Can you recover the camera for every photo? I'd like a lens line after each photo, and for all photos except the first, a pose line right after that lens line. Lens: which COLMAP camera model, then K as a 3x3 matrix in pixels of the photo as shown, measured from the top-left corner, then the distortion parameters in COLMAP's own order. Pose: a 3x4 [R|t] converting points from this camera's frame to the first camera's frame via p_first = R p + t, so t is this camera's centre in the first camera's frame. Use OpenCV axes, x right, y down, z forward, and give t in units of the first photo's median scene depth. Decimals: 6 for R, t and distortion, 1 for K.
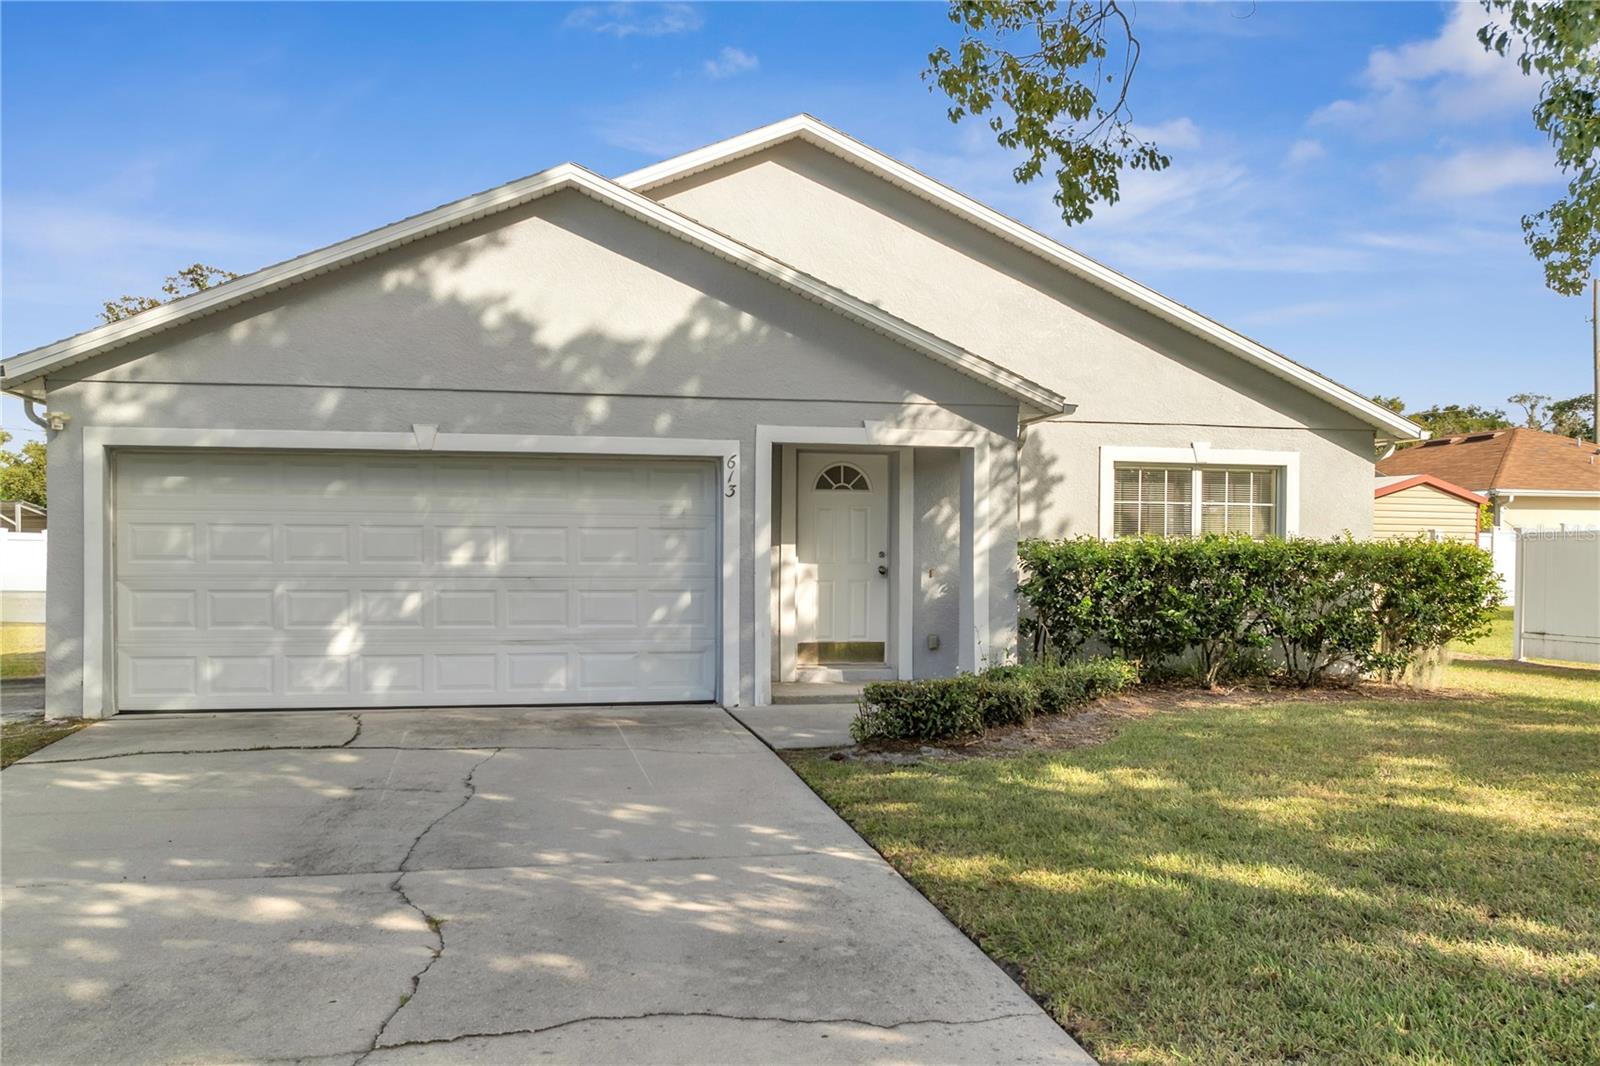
lens RADIAL K [[1357.1, 0, 800.0], [0, 1357.1, 533.0], [0, 0, 1]] dist [-0.013127, -0.005821]
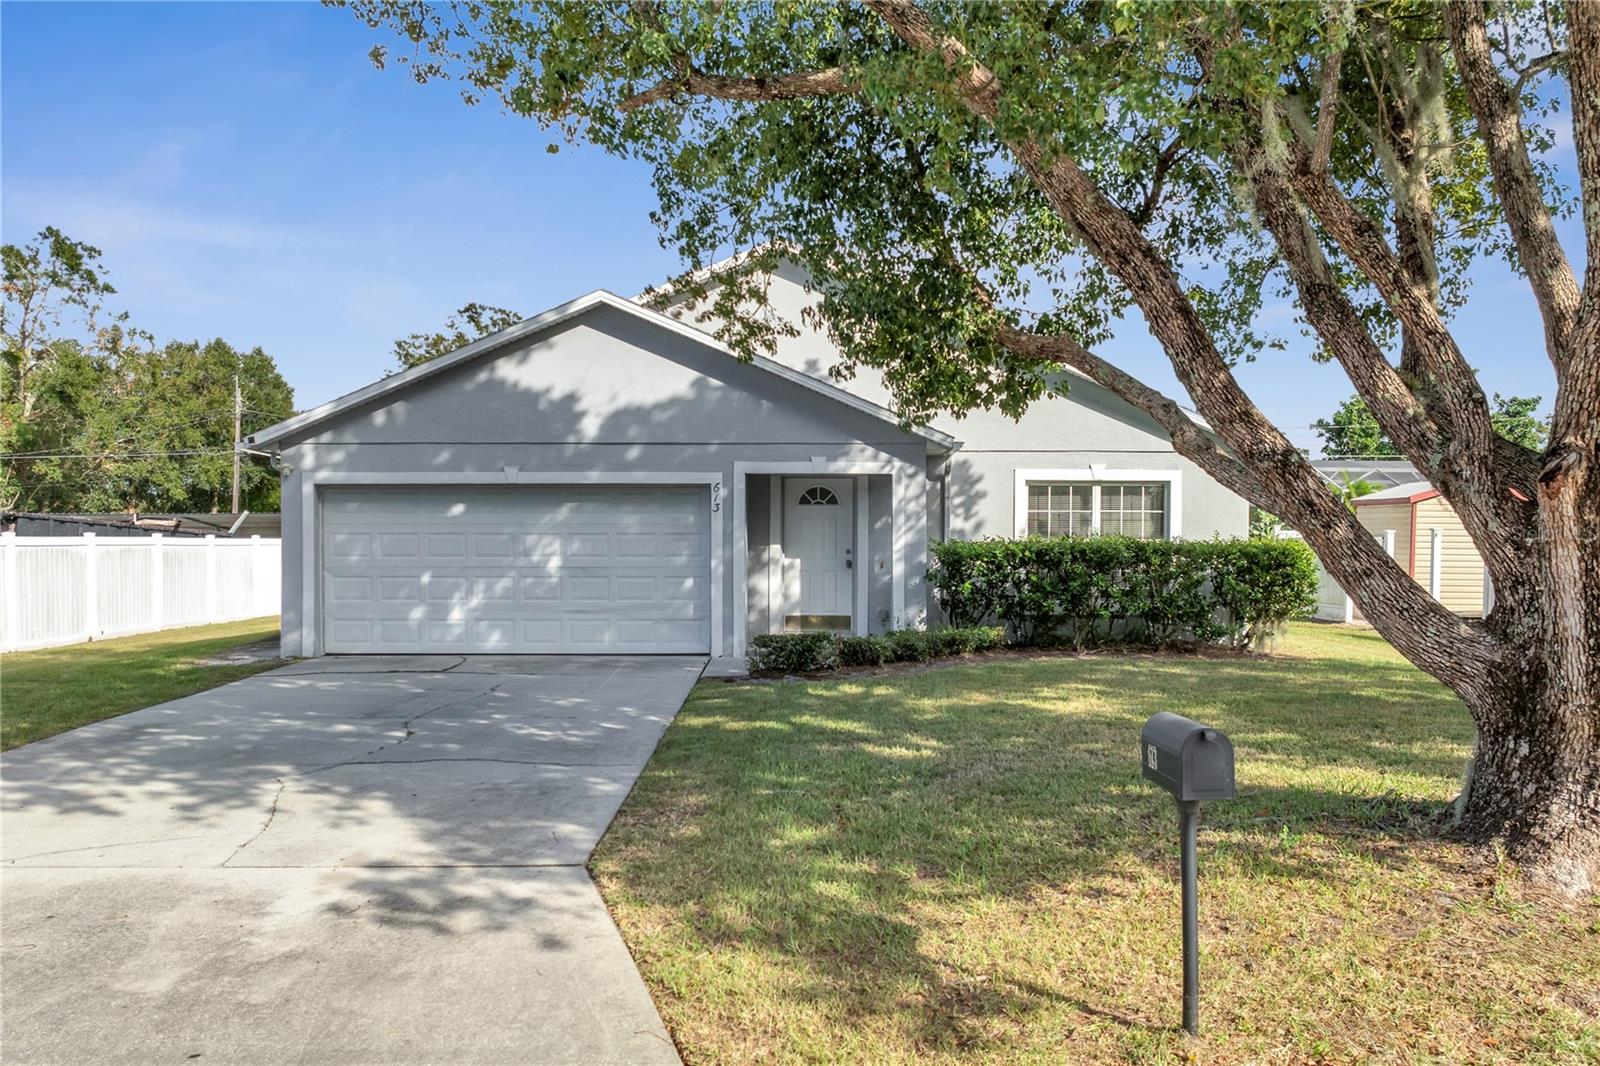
lens RADIAL K [[1357.1, 0, 800.0], [0, 1357.1, 533.0], [0, 0, 1]] dist [-0.013127, -0.005821]
pose [[0.979499, -0.007930, -0.201291, 0.325314], [0.007646, 0.999968, -0.002190, -0.000236], [0.201302, 0.000606, 0.979529, -0.394154]]
